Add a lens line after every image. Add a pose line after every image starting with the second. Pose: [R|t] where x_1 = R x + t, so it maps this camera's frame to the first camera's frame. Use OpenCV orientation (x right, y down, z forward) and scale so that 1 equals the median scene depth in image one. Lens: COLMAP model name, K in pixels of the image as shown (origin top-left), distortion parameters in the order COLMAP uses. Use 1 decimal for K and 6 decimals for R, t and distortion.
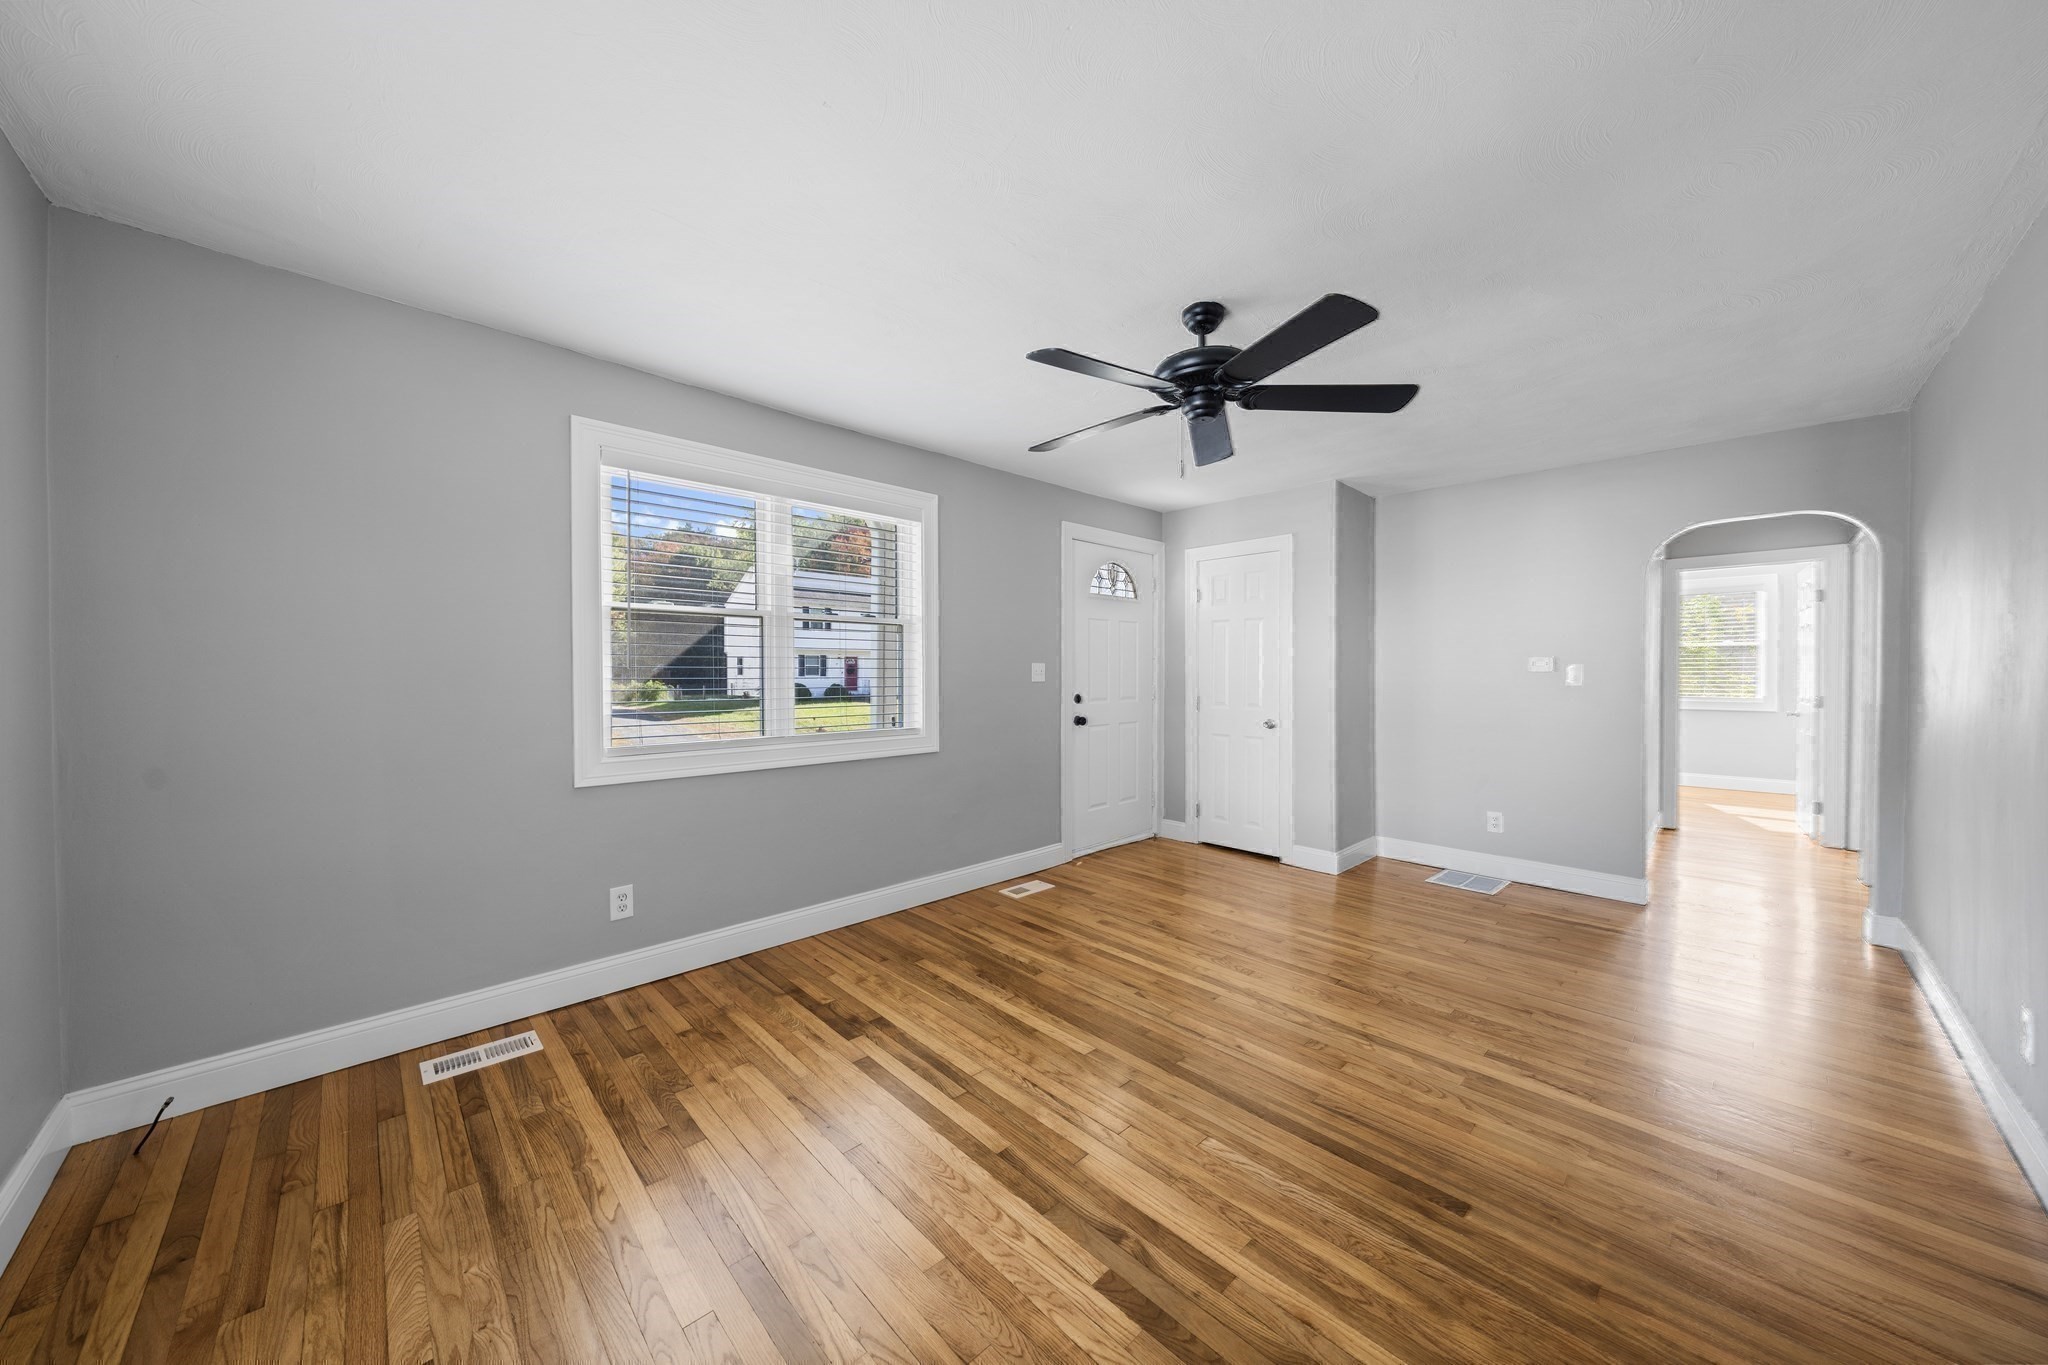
lens RADIAL K [[703.0, 0, 1024.0], [0, 703.0, 682.5], [0, 0, 1]] dist [0.000098, -0.000021]
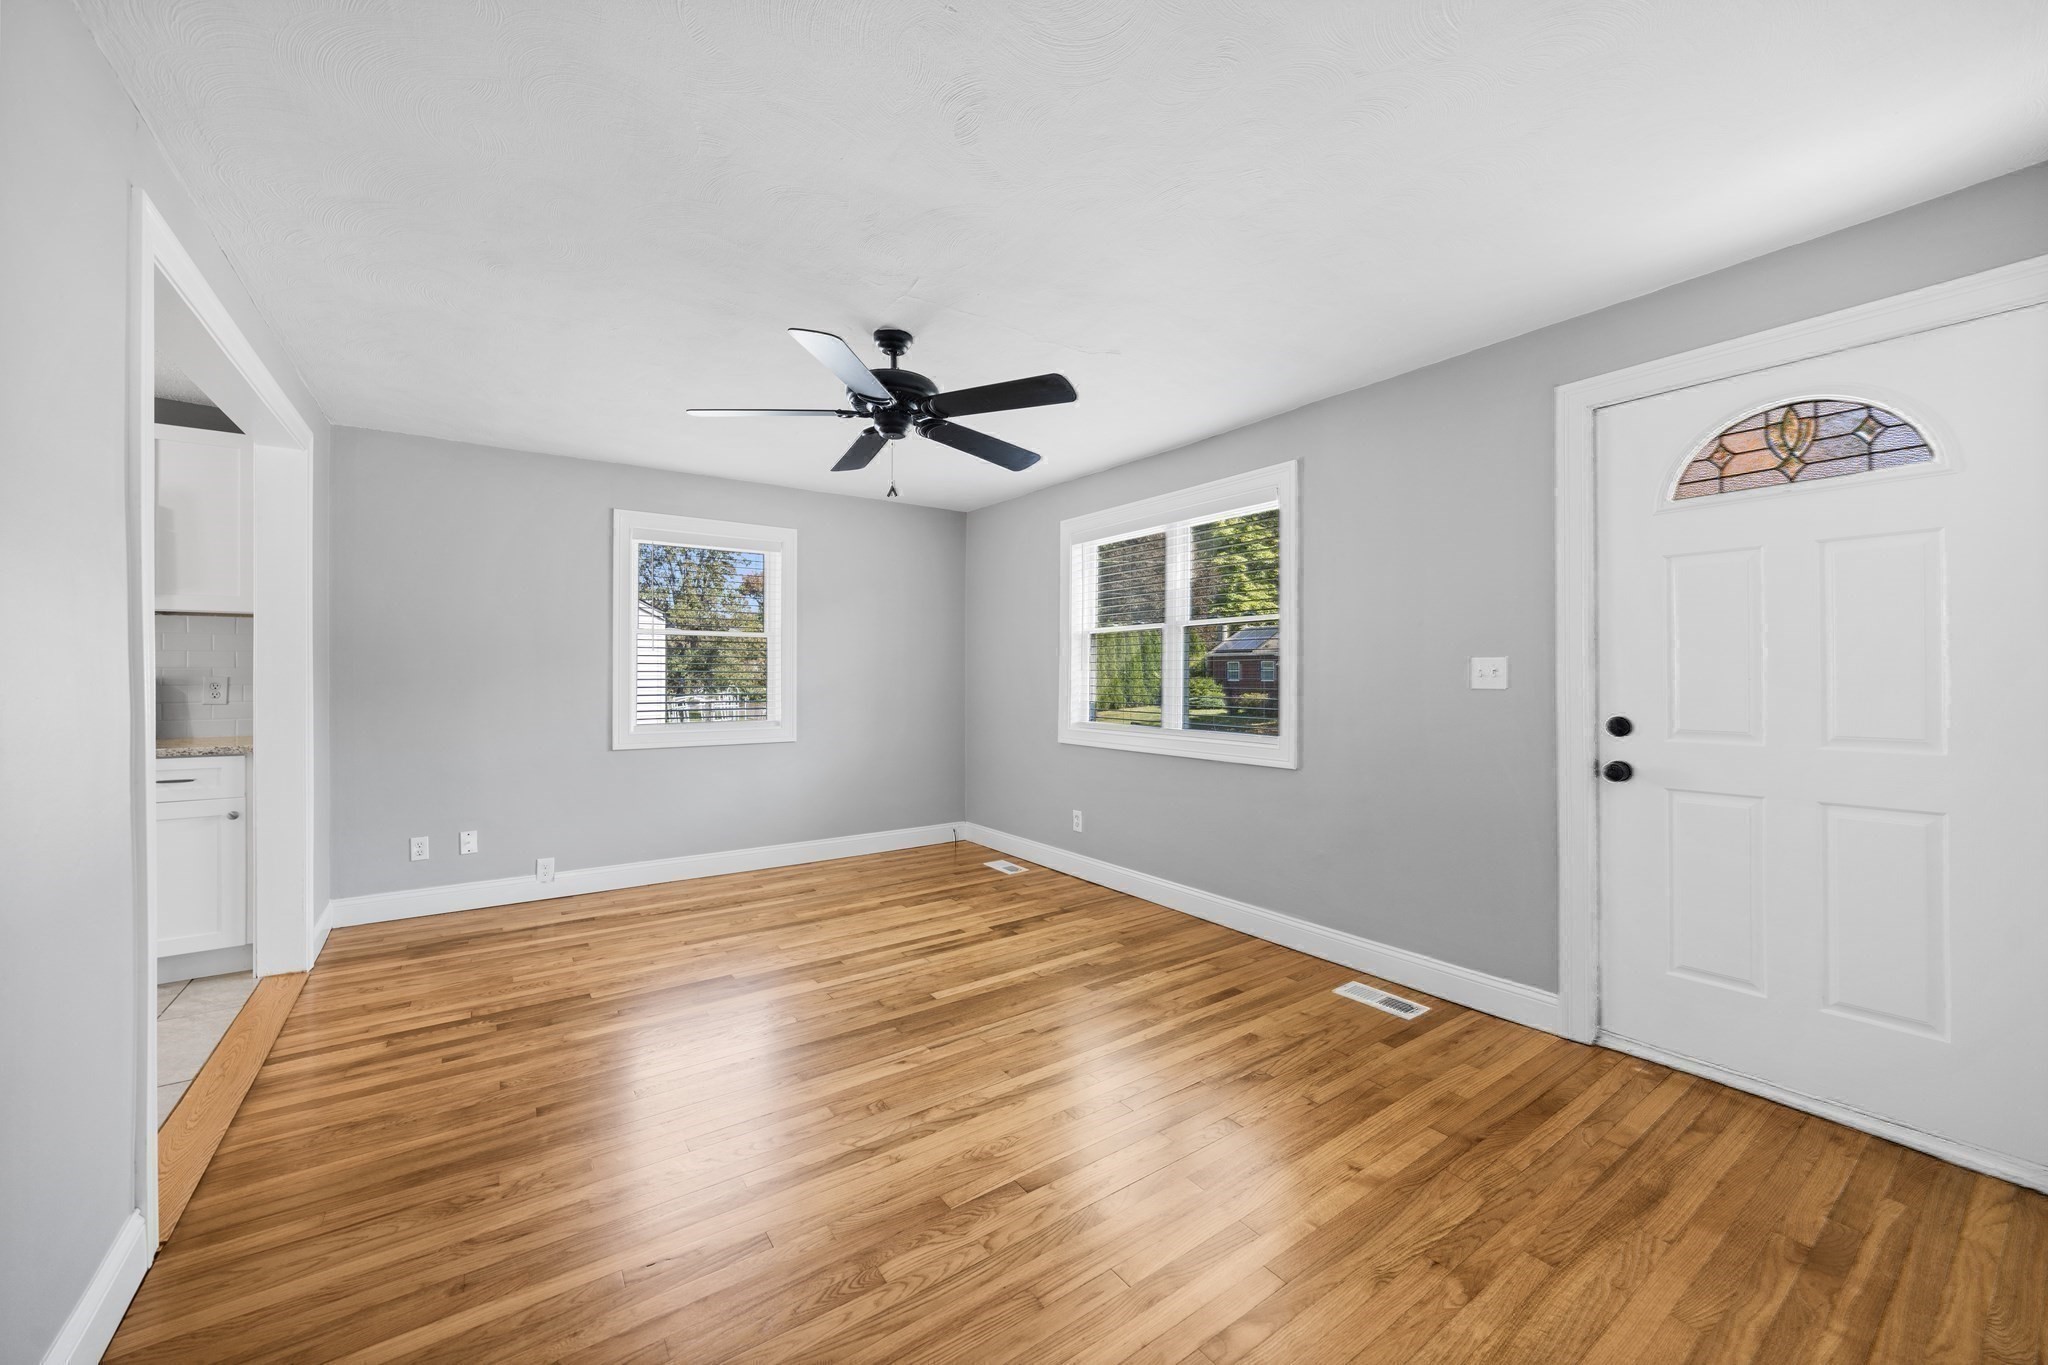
lens RADIAL K [[778.9, 0, 1024.0], [0, 778.9, 682.5], [0, 0, 1]] dist [0.000873, 0.000042]
pose [[-0.158941, 0.009227, -0.987245, 1.067204], [-0.015285, 0.999813, 0.011805, -0.012227], [0.987170, 0.016967, -0.158771, 1.068115]]
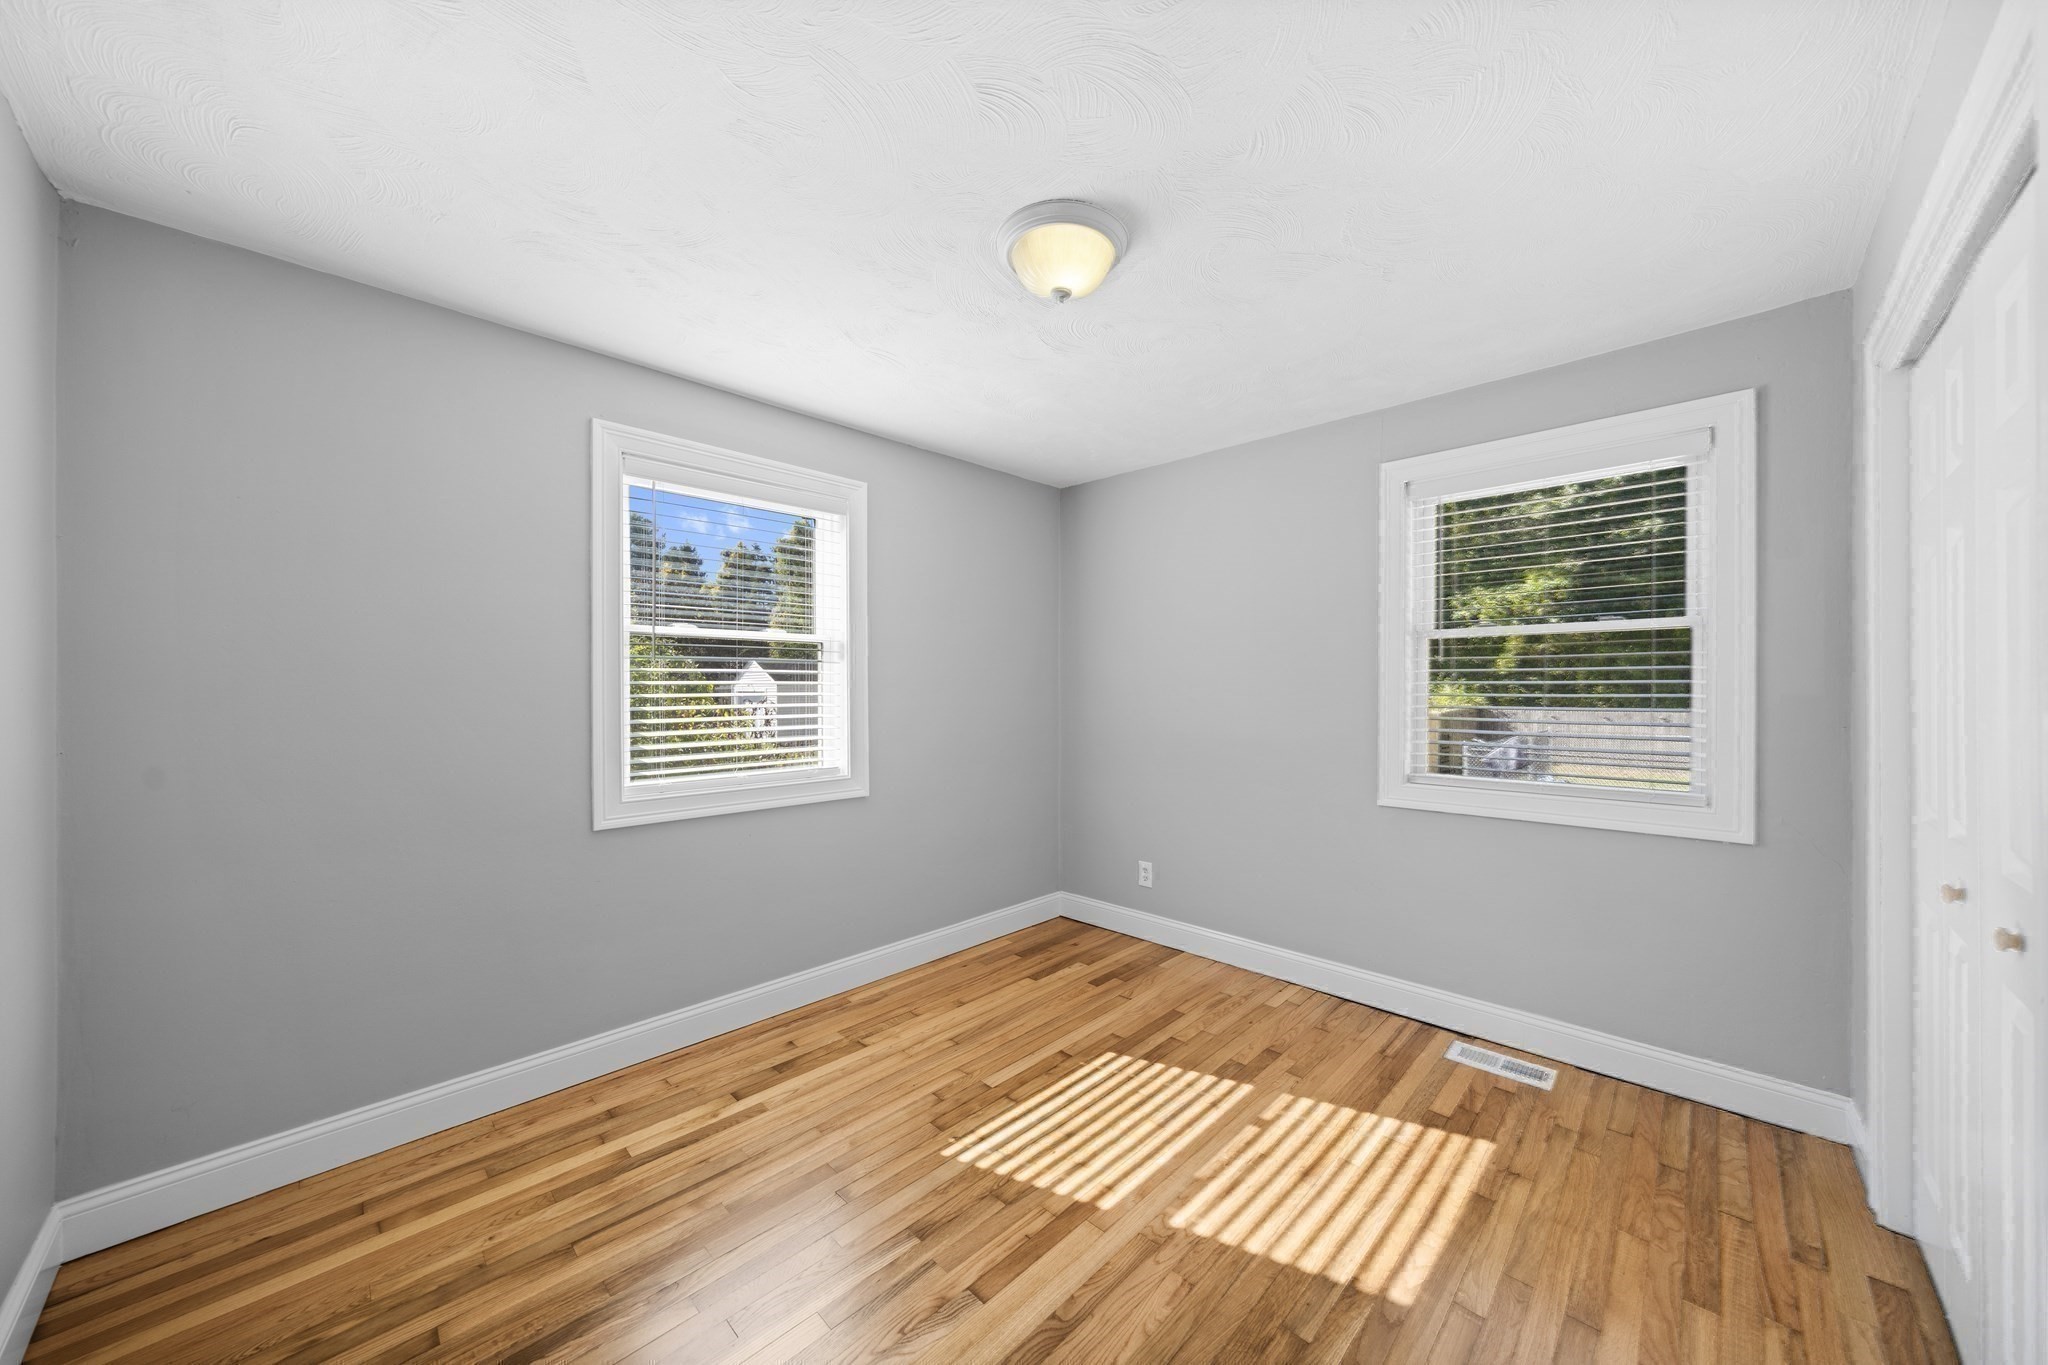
lens RADIAL K [[729.6, 0, 1024.0], [0, 729.6, 682.5], [0, 0, 1]] dist [0.000309, -0.000063]
pose [[0.048762, -0.006855, -0.998787, 0.693266], [-0.012300, 0.999897, -0.007463, -0.021677], [0.998735, 0.012649, 0.048672, 0.657988]]
